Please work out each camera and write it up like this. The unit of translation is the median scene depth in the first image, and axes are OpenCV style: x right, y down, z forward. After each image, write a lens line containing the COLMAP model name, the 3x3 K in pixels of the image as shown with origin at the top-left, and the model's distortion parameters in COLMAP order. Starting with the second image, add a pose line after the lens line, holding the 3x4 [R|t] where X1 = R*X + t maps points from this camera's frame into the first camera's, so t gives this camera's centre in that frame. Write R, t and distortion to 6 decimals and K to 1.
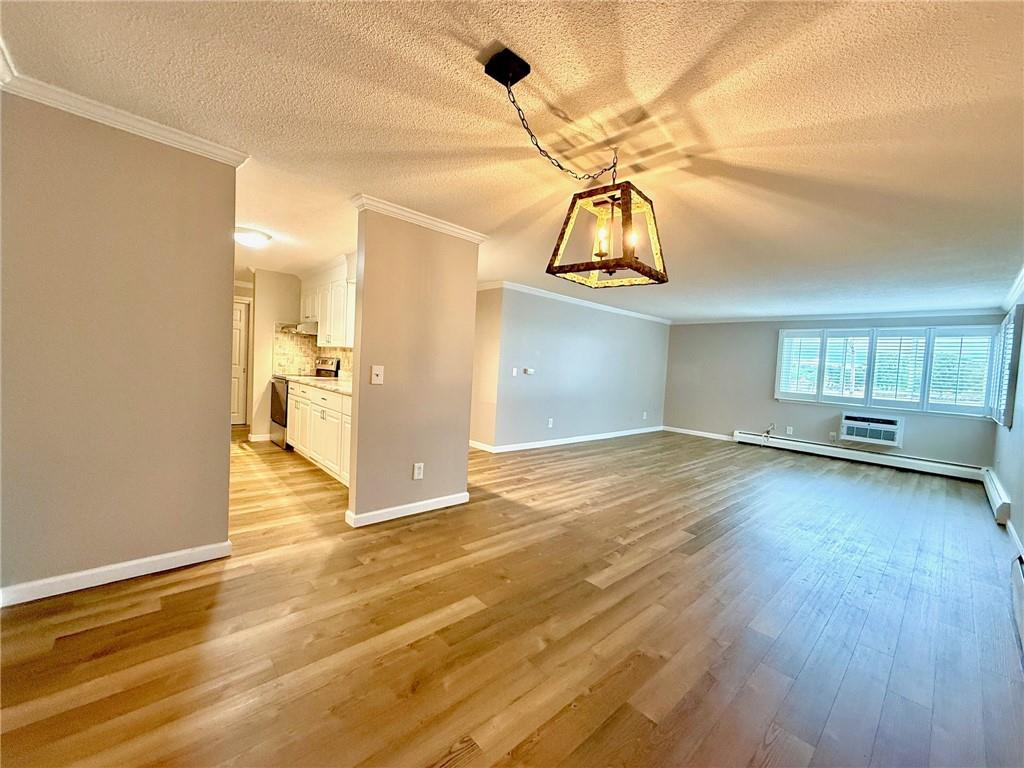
lens RADIAL K [[409.6, 0, 509.5], [0, 409.6, 383.4], [0, 0, 1]] dist [0.002410, 0.000338]
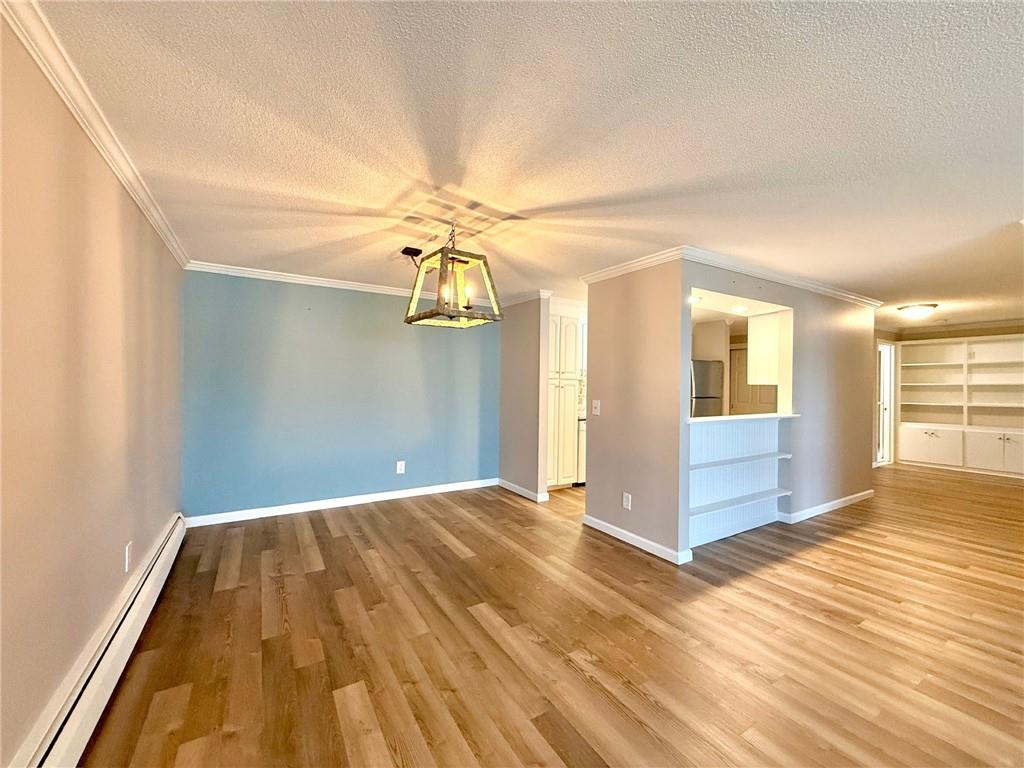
lens RADIAL K [[409.6, 0, 509.5], [0, 409.6, 383.4], [0, 0, 1]] dist [0.002410, 0.000338]
pose [[-0.192405, -0.056332, -0.979697, 1.057627], [-0.064462, 0.996920, -0.044663, -0.023537], [0.979196, 0.054560, -0.195444, 1.074170]]
